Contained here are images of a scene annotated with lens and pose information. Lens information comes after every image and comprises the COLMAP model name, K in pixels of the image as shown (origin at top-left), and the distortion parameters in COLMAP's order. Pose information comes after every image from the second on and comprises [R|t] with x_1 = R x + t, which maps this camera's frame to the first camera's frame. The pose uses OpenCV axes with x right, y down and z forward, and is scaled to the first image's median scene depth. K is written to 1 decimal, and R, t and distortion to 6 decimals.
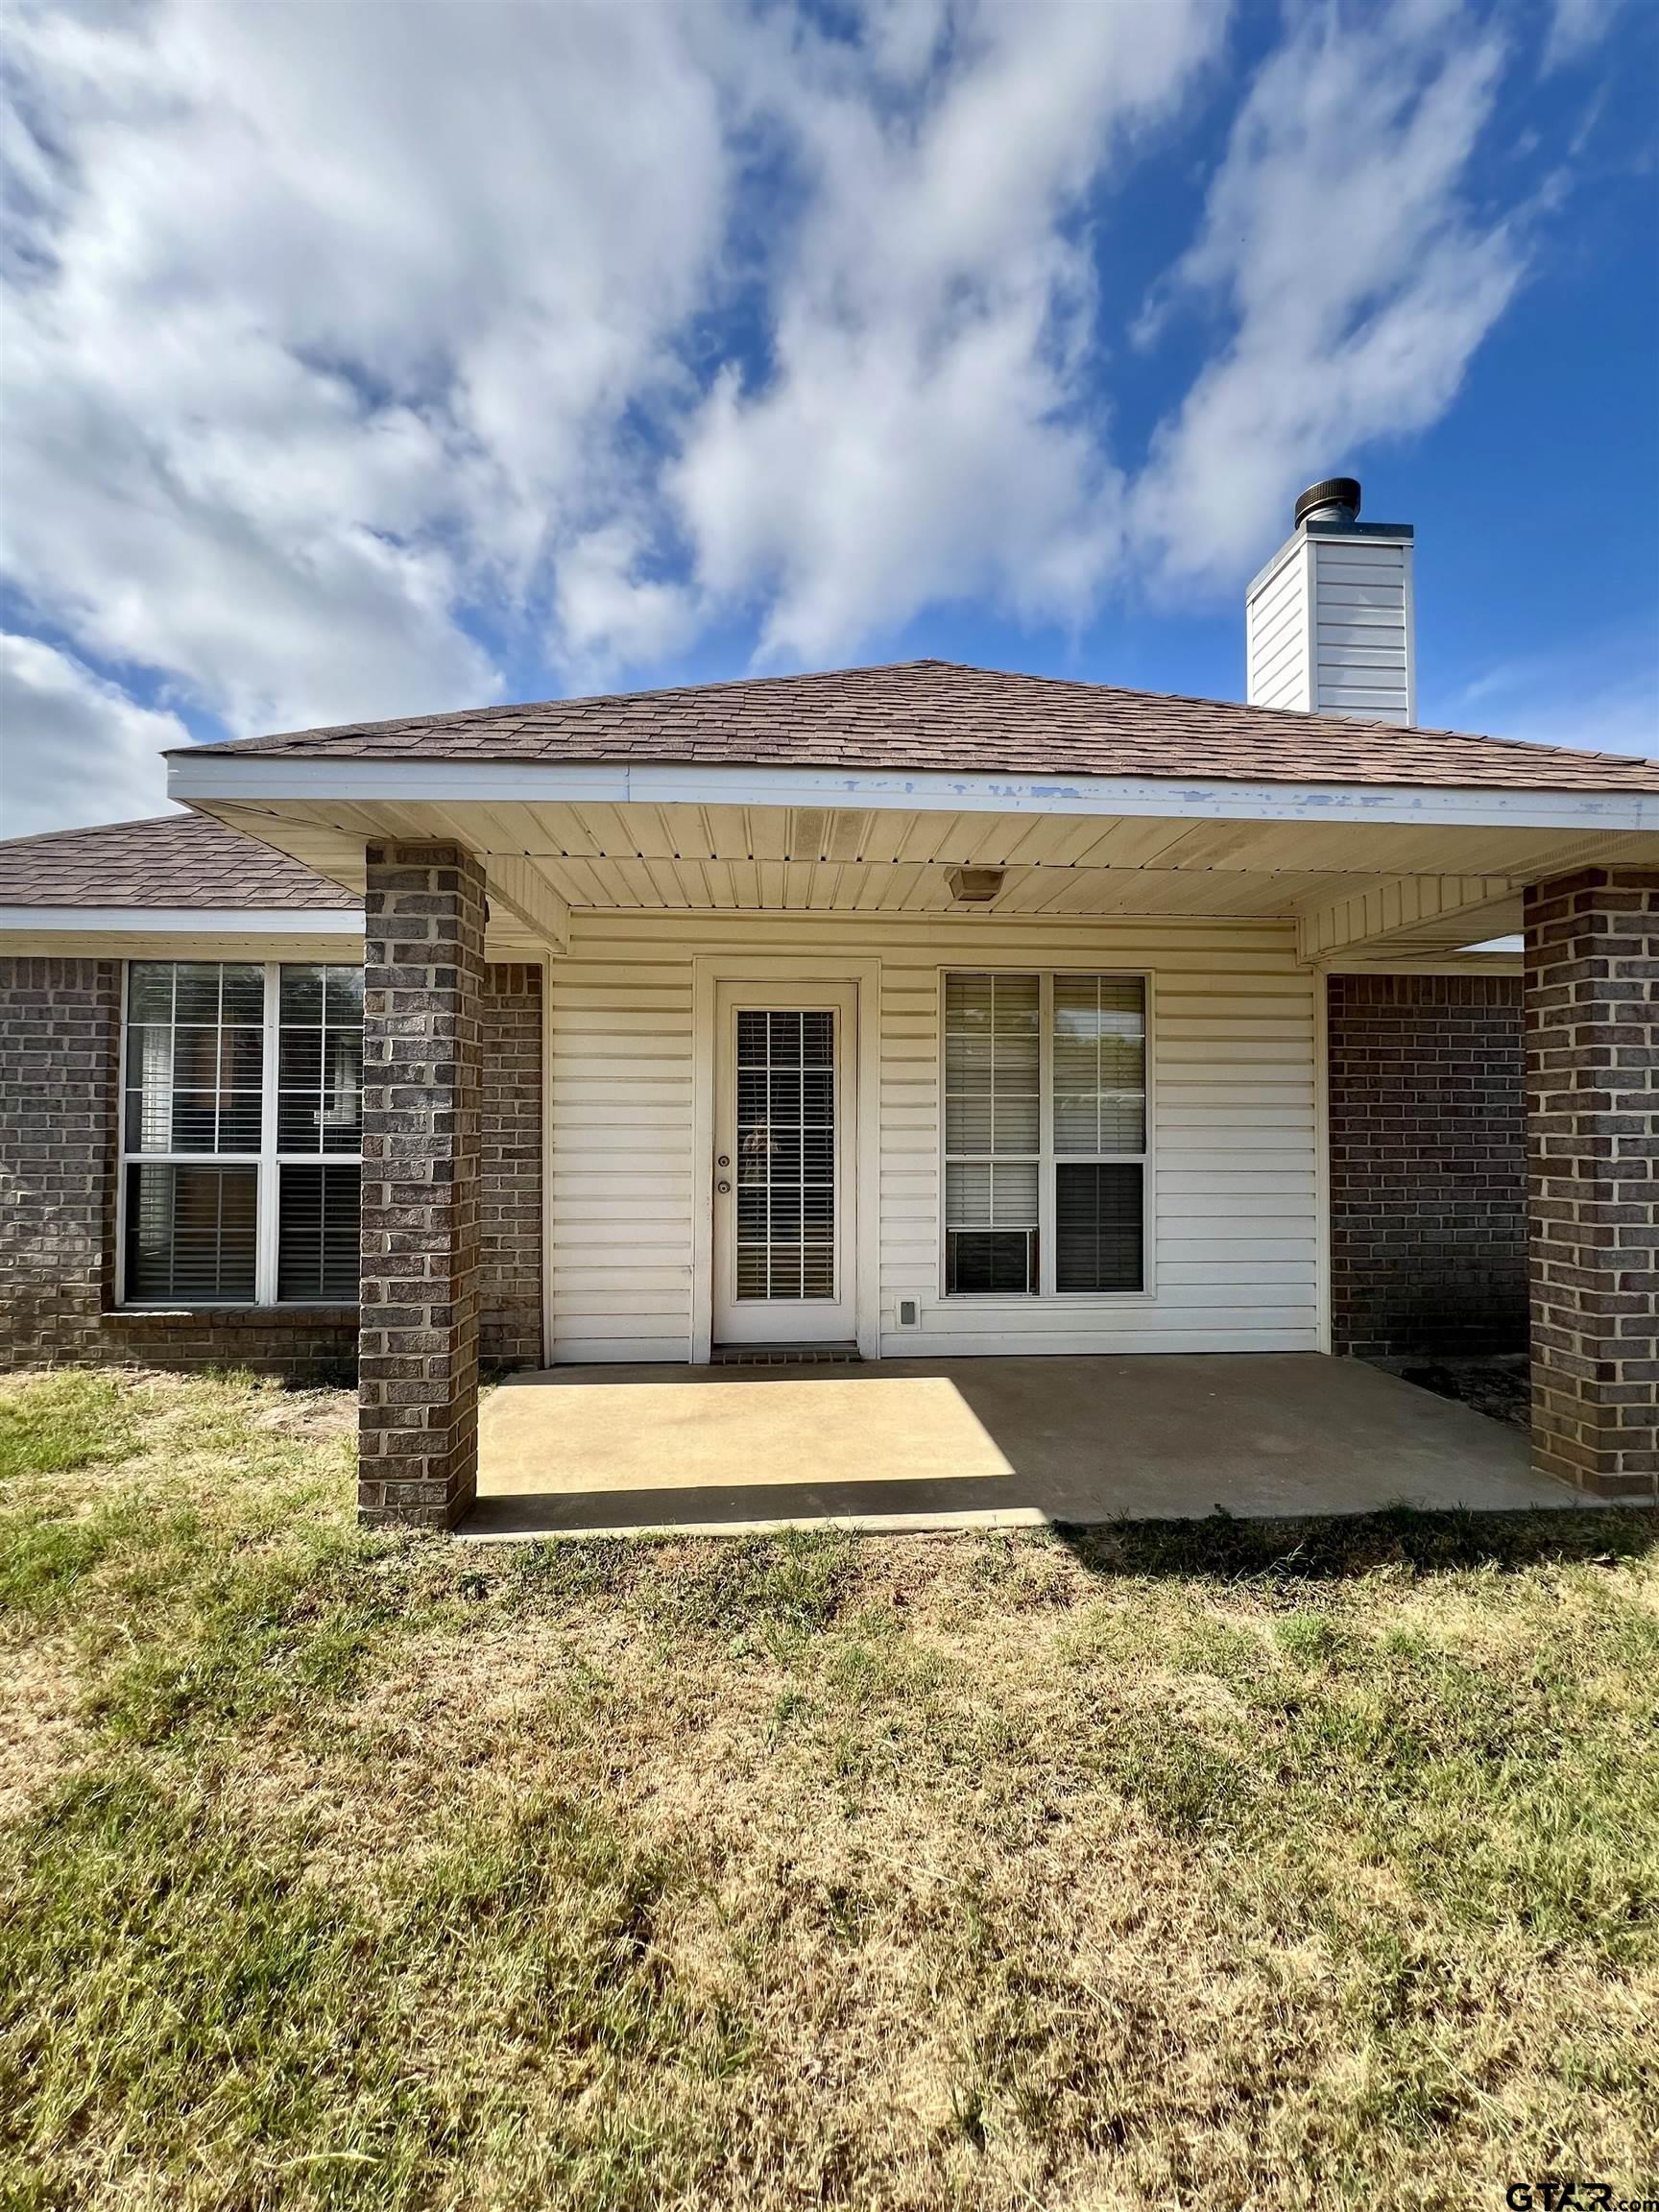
lens RADIAL K [[888.0, 0, 834.4], [0, 888.0, 1106.8], [0, 0, 1]] dist [-0.001974, 0.001004]
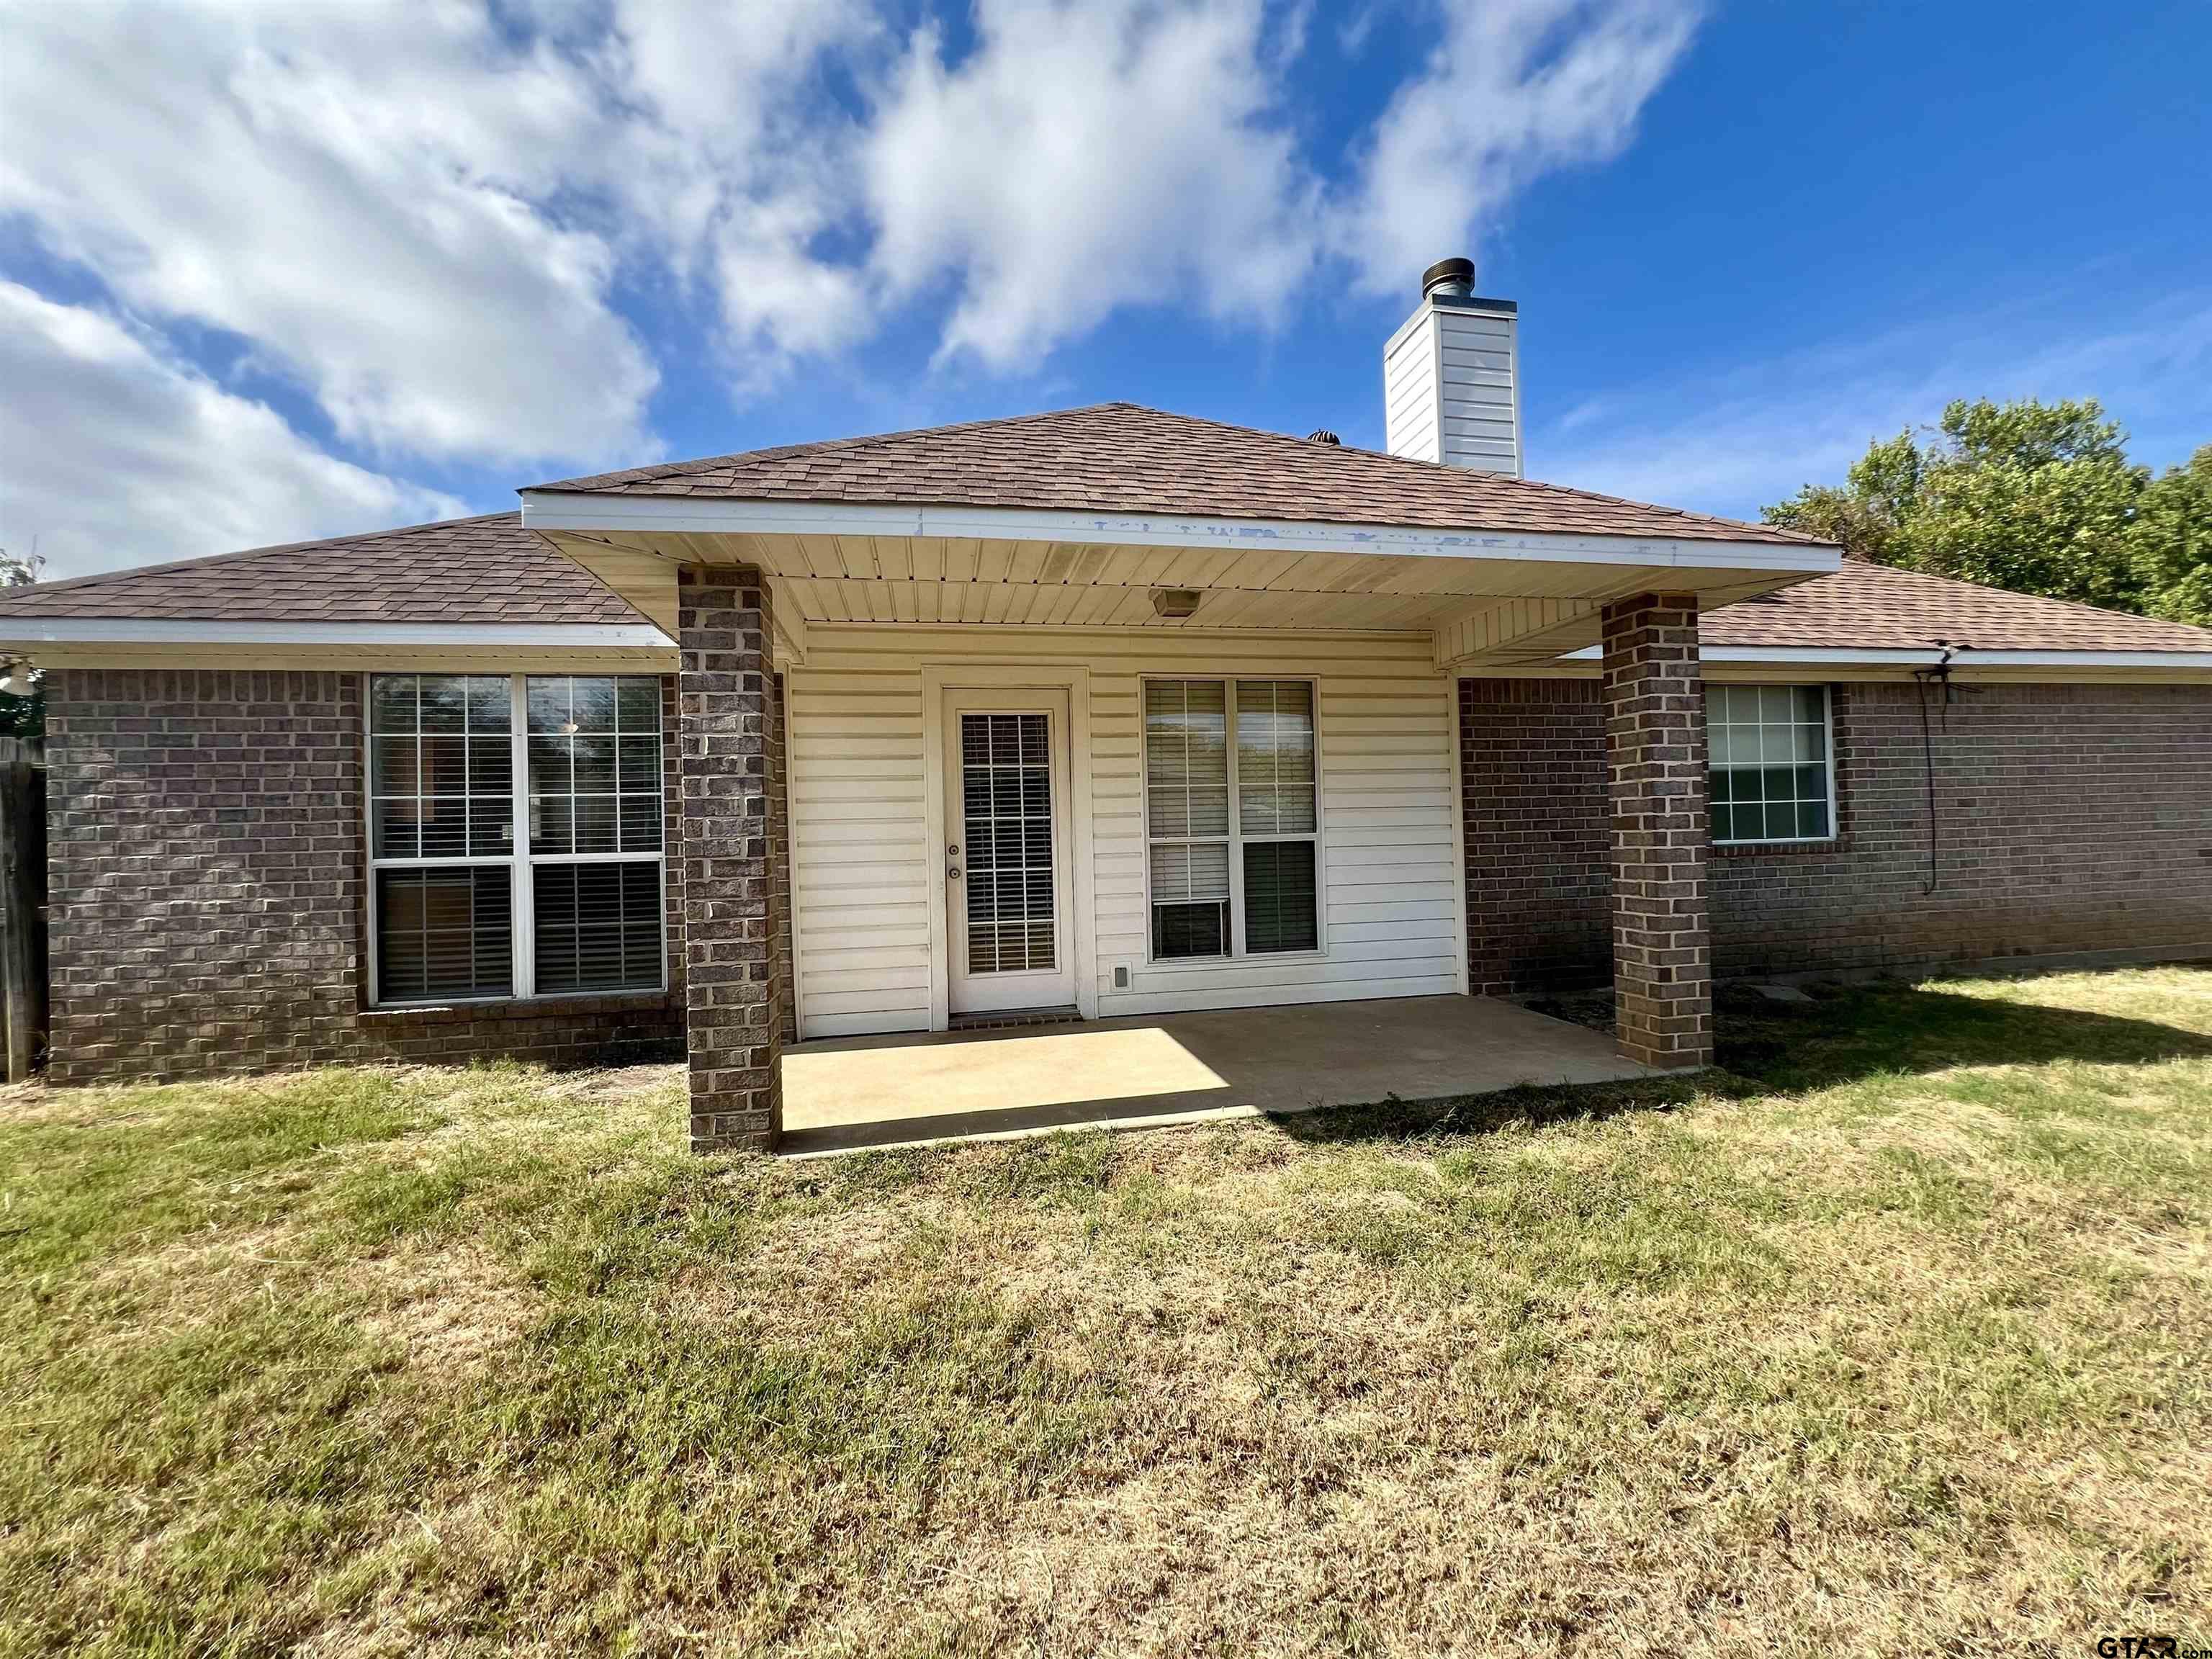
lens RADIAL K [[888.0, 0, 1106.0], [0, 888.0, 829.5], [0, 0, 1]] dist [-0.001974, 0.001004]
pose [[0.991096, -0.029308, 0.129885, -0.125424], [0.028074, 0.999542, 0.011321, 0.044459], [-0.130158, -0.007574, 0.991464, -0.207105]]
